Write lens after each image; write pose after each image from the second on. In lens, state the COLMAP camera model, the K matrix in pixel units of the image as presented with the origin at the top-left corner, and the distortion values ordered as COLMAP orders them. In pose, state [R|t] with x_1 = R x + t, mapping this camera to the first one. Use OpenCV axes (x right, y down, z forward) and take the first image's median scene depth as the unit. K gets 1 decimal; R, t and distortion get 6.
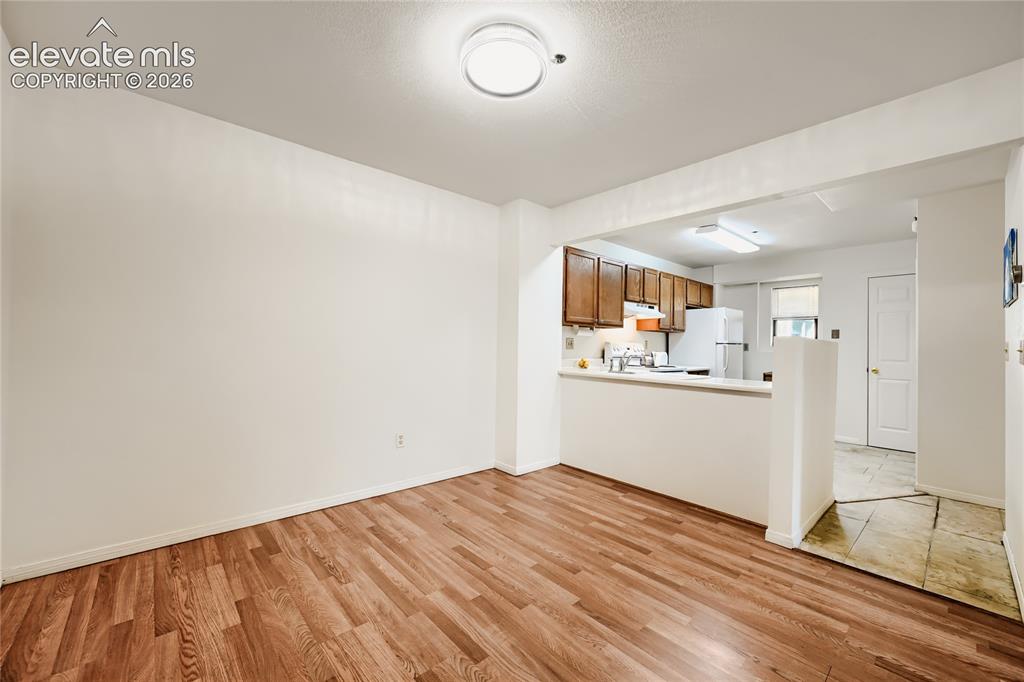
lens RADIAL K [[404.6, 0, 499.9], [0, 404.6, 336.9], [0, 0, 1]] dist [-0.001049, 0.001632]
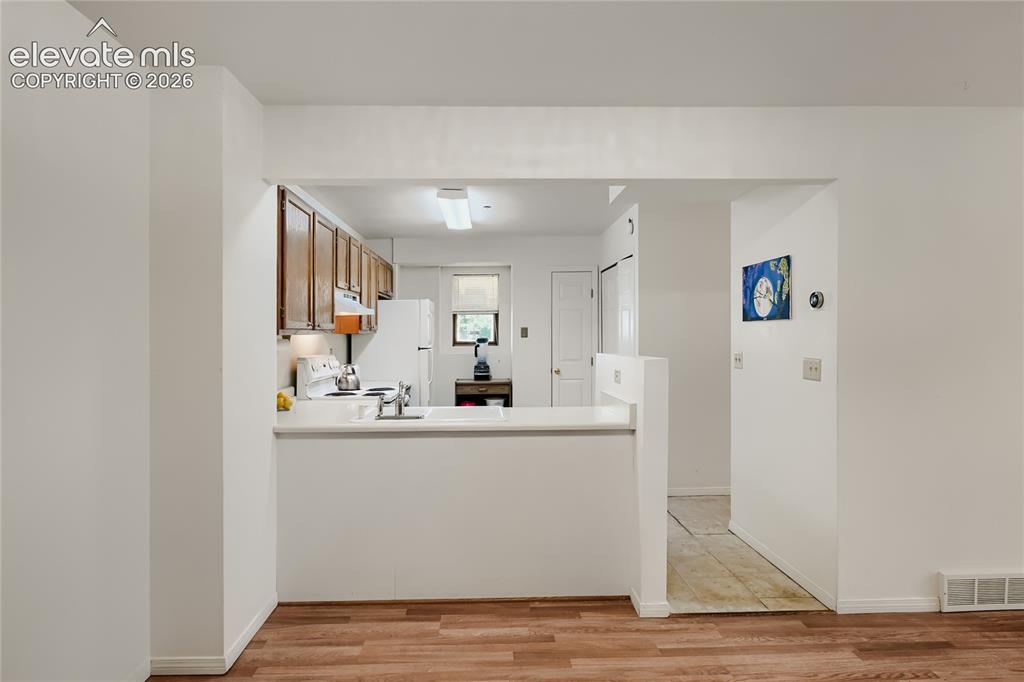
lens RADIAL K [[572.9, 0, 503.2], [0, 572.9, 332.1], [0, 0, 1]] dist [0.001623, -0.000122]
pose [[0.636039, -0.023293, 0.771306, -0.263445], [0.006932, 0.999676, 0.024473, -0.060441], [-0.771626, -0.010219, 0.635994, 0.362002]]
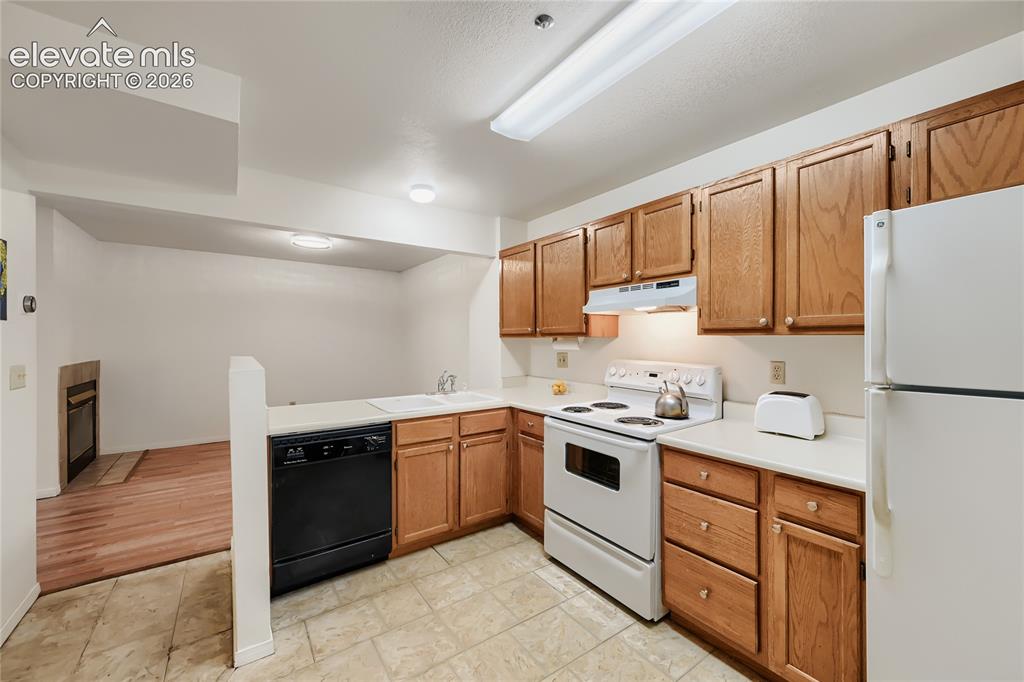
lens RADIAL K [[404.6, 0, 525.6], [0, 404.6, 339.0], [0, 0, 1]] dist [-0.001049, 0.001632]
pose [[-0.088658, -0.024589, -0.995759, 1.236363], [0.012157, 0.999594, -0.025767, -0.007094], [0.995988, -0.014389, -0.088323, 1.330912]]
